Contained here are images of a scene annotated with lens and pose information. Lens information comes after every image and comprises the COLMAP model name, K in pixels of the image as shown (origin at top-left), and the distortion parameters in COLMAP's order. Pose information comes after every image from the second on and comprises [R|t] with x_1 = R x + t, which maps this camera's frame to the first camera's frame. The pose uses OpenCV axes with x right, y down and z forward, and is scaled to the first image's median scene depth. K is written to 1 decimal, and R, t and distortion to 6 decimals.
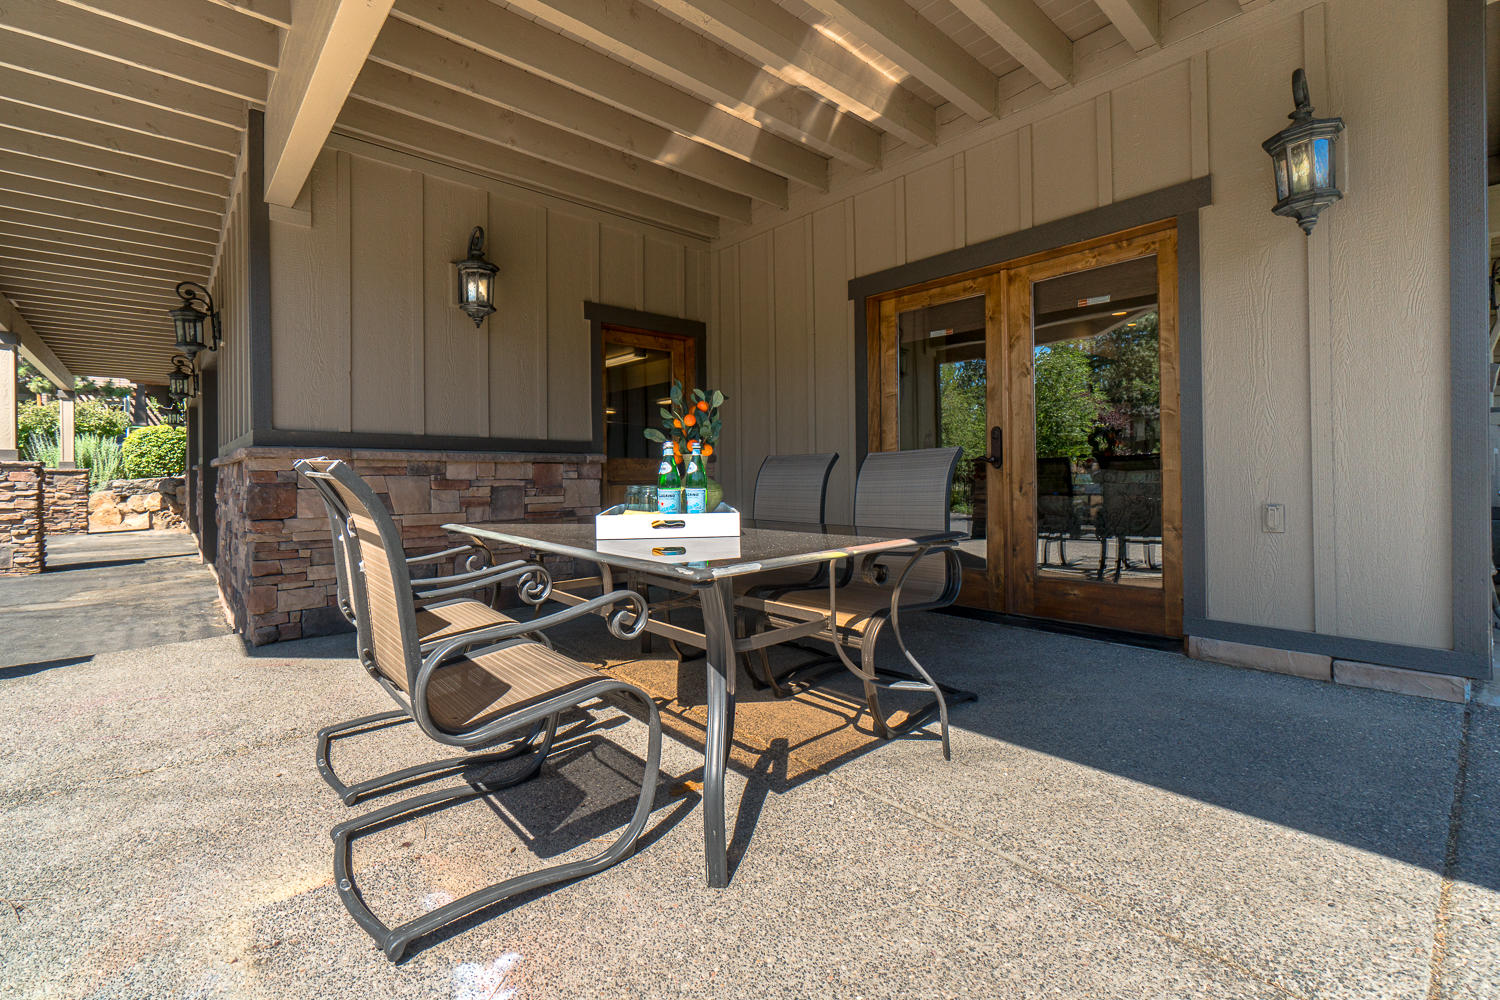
lens RADIAL K [[645.4, 0, 750.9], [0, 645.4, 494.3], [0, 0, 1]] dist [-0.002949, -0.000169]
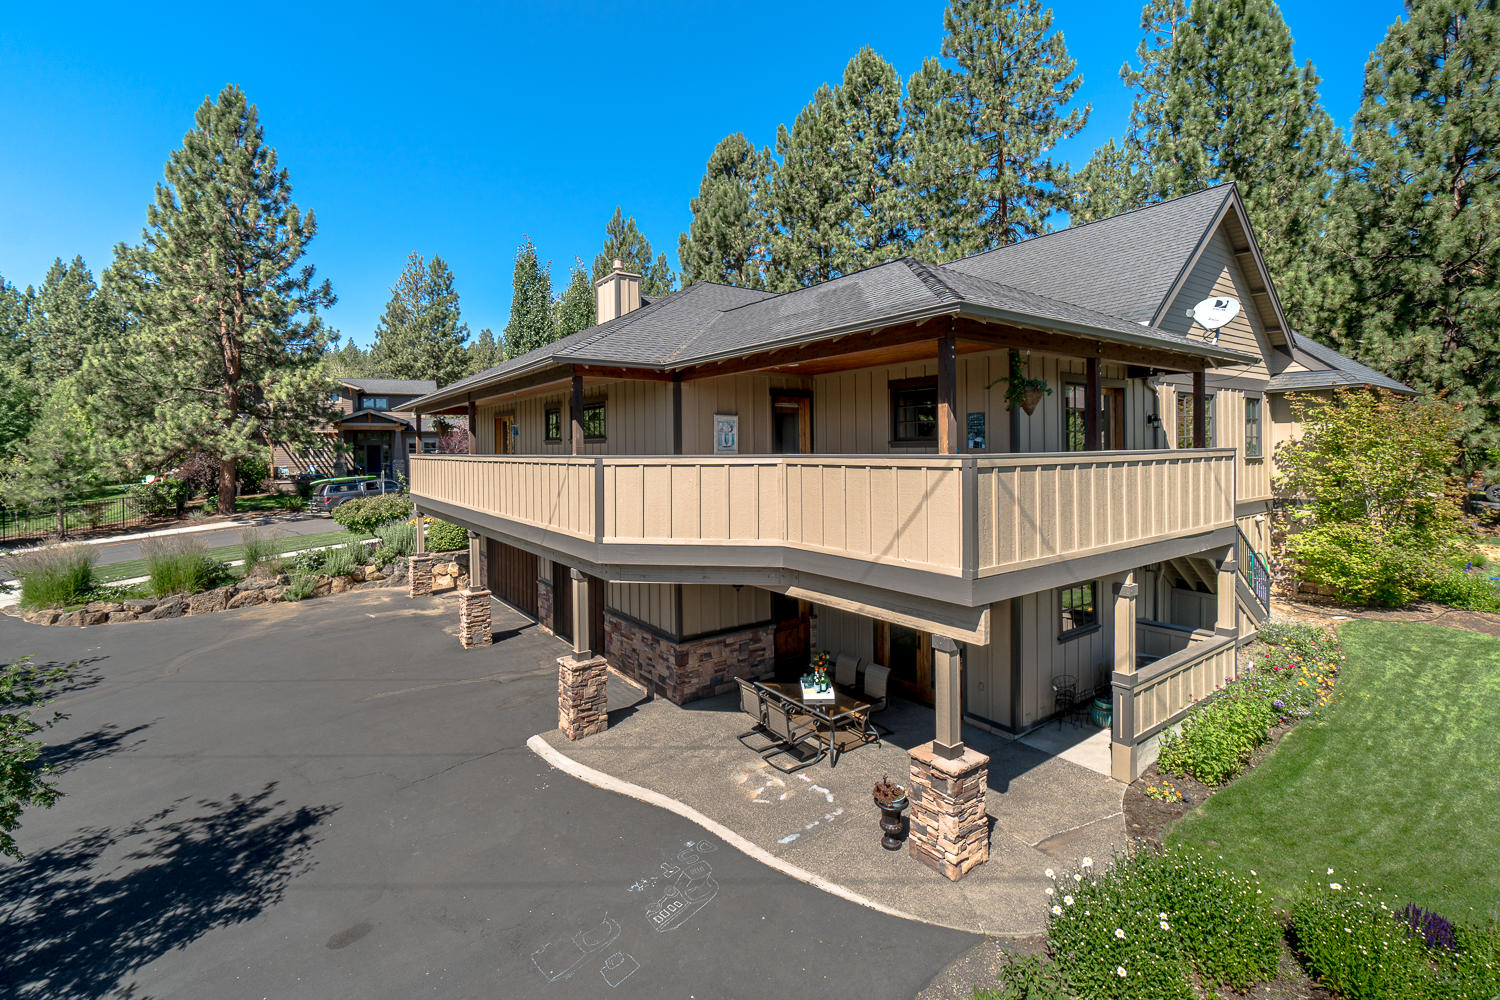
lens RADIAL K [[645.4, 0, 750.9], [0, 645.4, 494.3], [0, 0, 1]] dist [-0.002949, -0.000169]
pose [[0.994255, -0.002521, -0.107007, -0.109136], [0.005898, 0.999494, 0.031251, -1.470880], [0.106874, -0.031702, 0.993767, -3.431989]]
